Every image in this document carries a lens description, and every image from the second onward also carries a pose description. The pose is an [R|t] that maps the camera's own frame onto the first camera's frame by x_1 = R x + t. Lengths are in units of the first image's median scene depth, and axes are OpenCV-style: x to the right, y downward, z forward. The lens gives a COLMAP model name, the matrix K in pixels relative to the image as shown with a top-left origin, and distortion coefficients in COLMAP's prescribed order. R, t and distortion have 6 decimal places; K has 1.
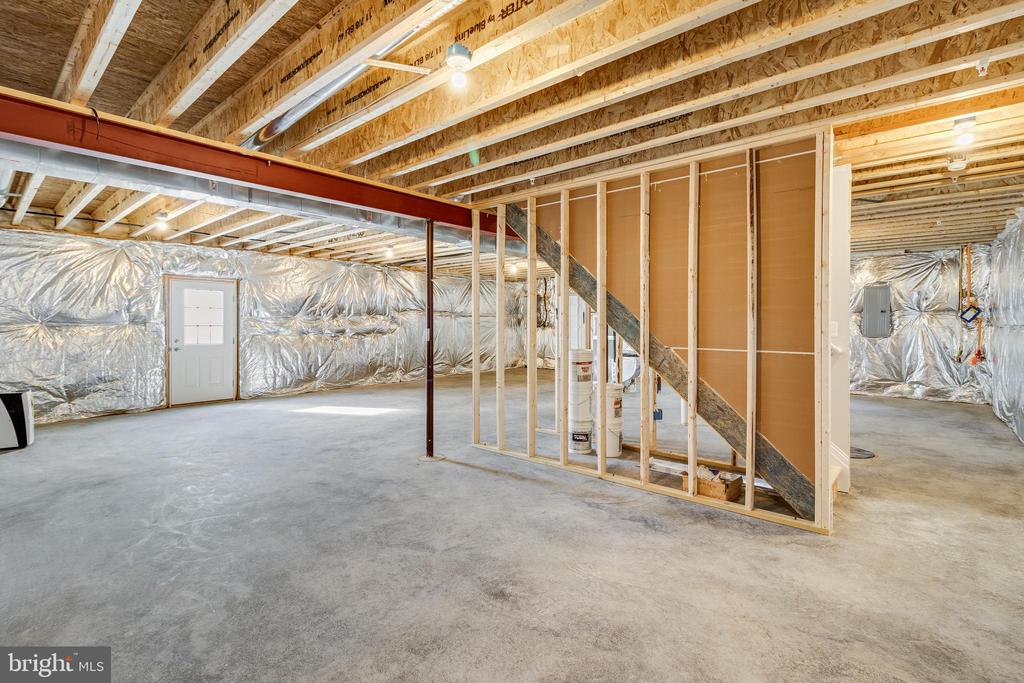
lens RADIAL K [[474.2, 0, 513.7], [0, 474.2, 332.4], [0, 0, 1]] dist [-0.000529, -0.000138]
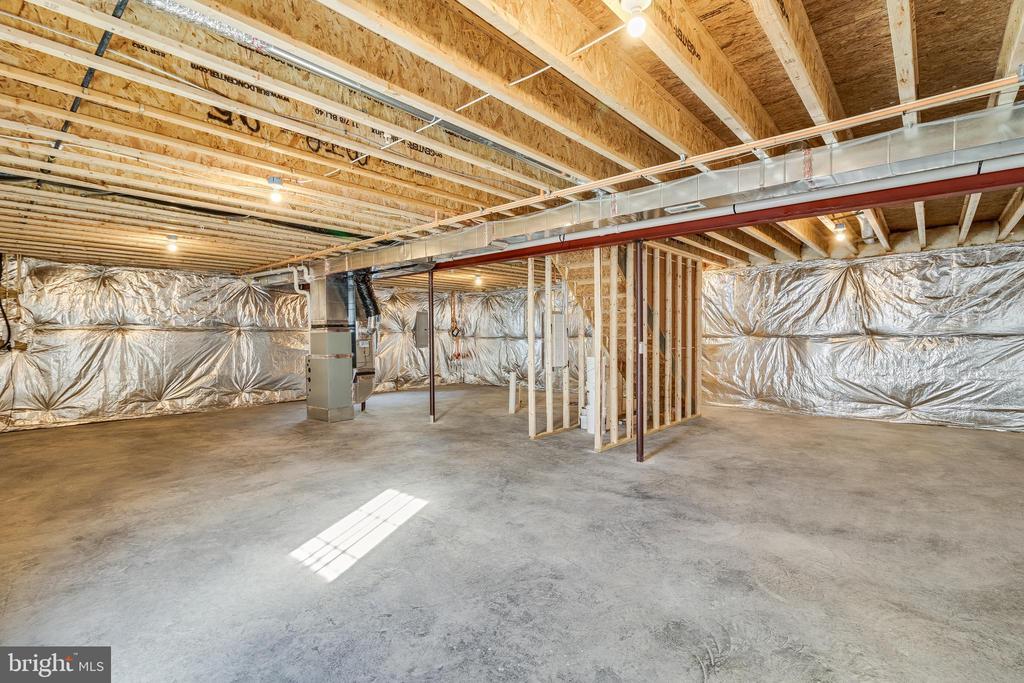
lens RADIAL K [[474.2, 0, 513.7], [0, 474.2, 332.4], [0, 0, 1]] dist [-0.000529, -0.000138]
pose [[0.004779, 0.008088, 0.999956, -1.603060], [0.026575, 0.999613, -0.008212, -0.037031], [-0.999635, 0.026613, 0.004562, 1.629443]]
